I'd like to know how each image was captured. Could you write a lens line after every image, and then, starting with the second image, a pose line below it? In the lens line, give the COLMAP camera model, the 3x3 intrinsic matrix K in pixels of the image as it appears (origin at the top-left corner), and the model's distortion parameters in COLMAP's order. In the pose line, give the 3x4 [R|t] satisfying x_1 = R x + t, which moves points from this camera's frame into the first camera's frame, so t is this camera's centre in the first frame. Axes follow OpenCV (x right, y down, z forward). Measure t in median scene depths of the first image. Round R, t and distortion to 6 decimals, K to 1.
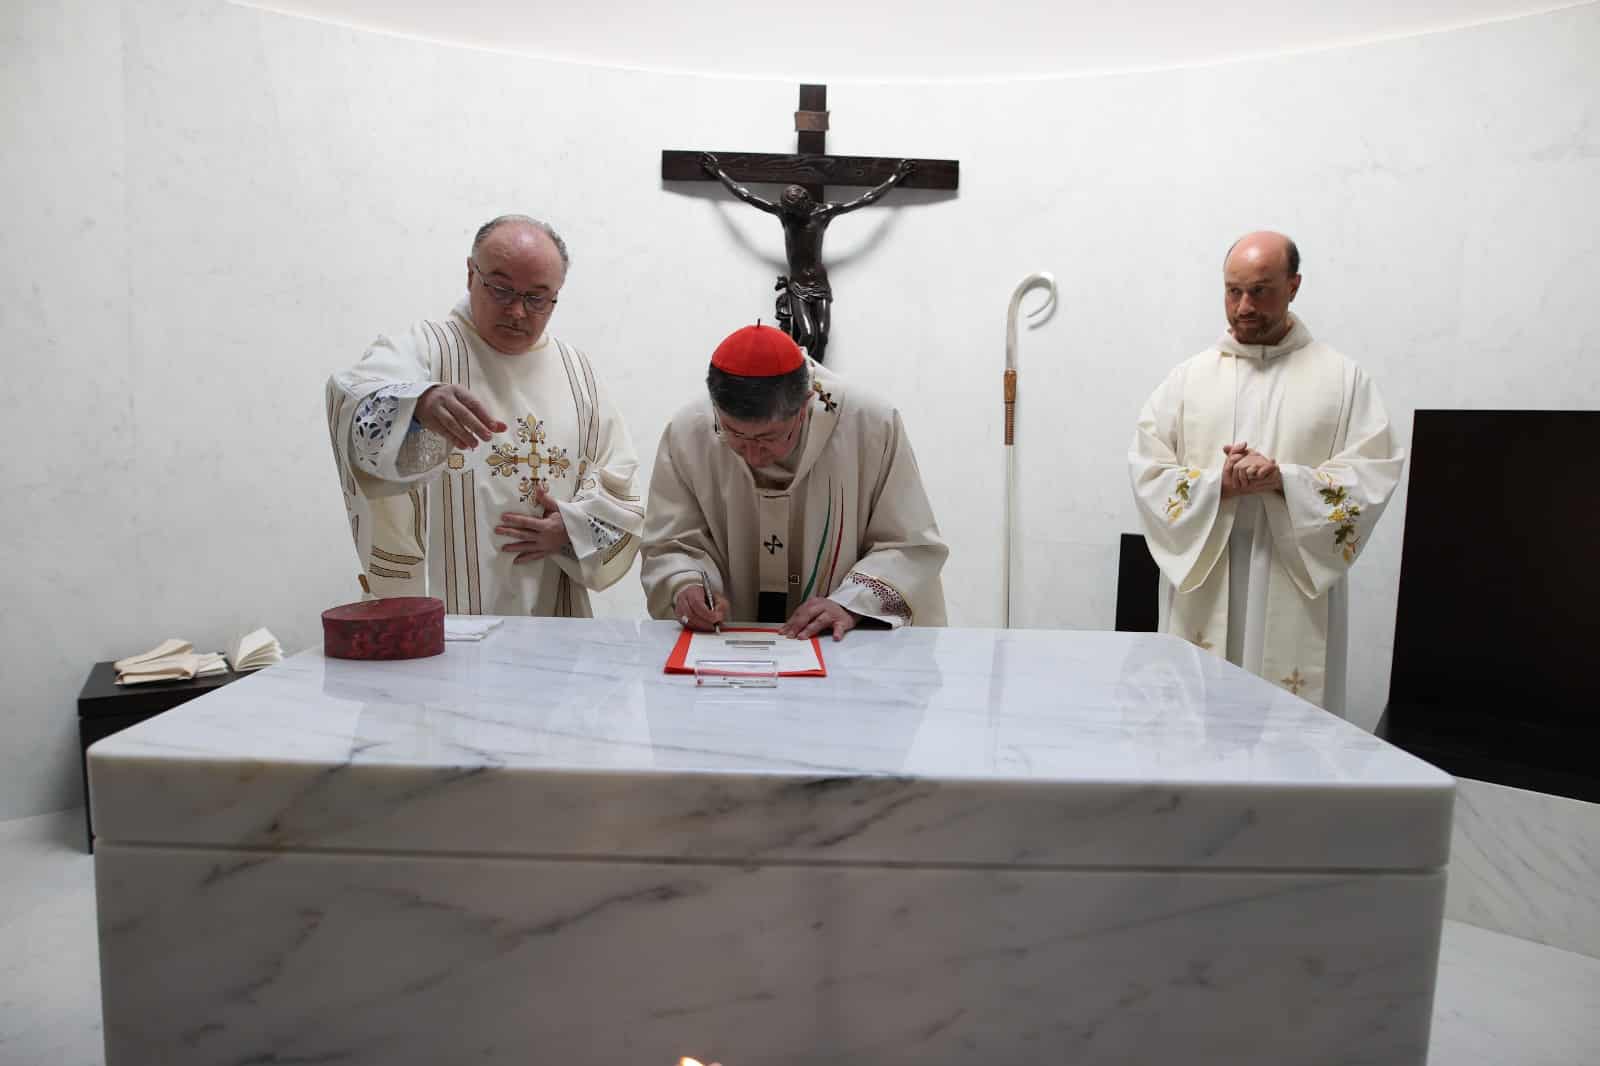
lens RADIAL K [[926.4, 0, 800.0], [0, 926.4, 533.0], [0, 0, 1]] dist [-0.027525, -0.000043]
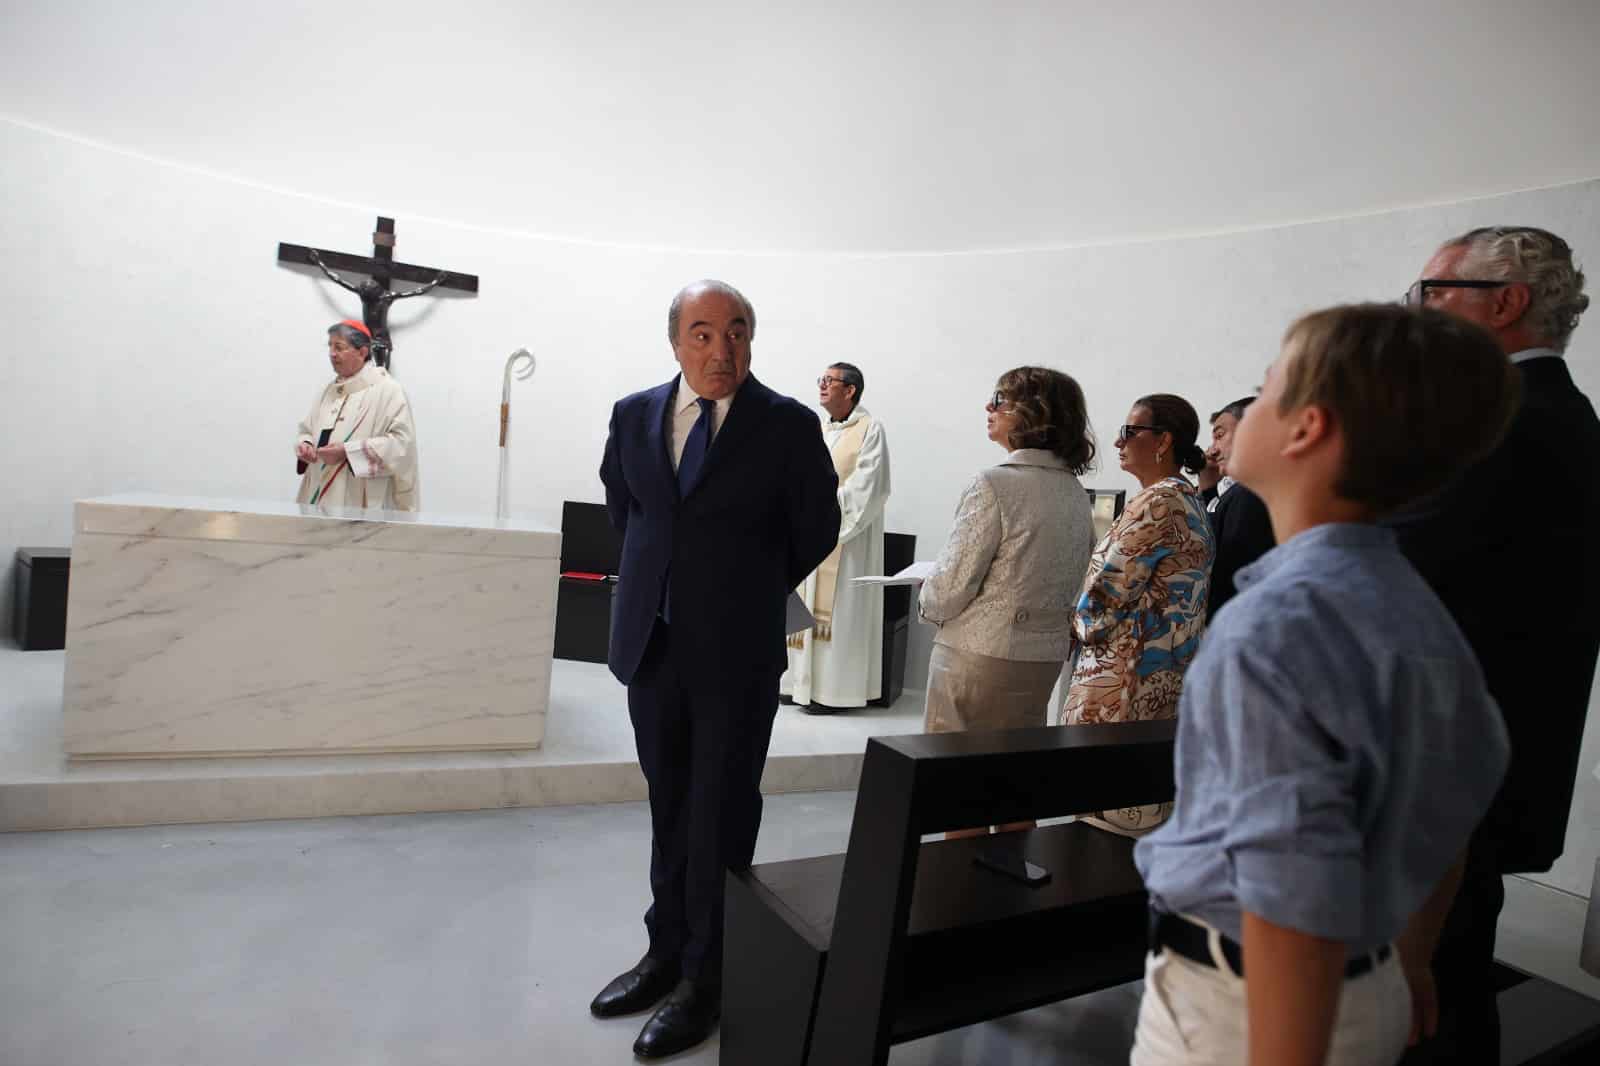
lens RADIAL K [[926.4, 0, 800.0], [0, 926.4, 533.0], [0, 0, 1]] dist [-0.027525, -0.000043]
pose [[0.910820, 0.039337, 0.410925, 0.035796], [-0.023958, 0.998809, -0.042510, 0.122452], [-0.412108, 0.028874, 0.910677, -0.766793]]
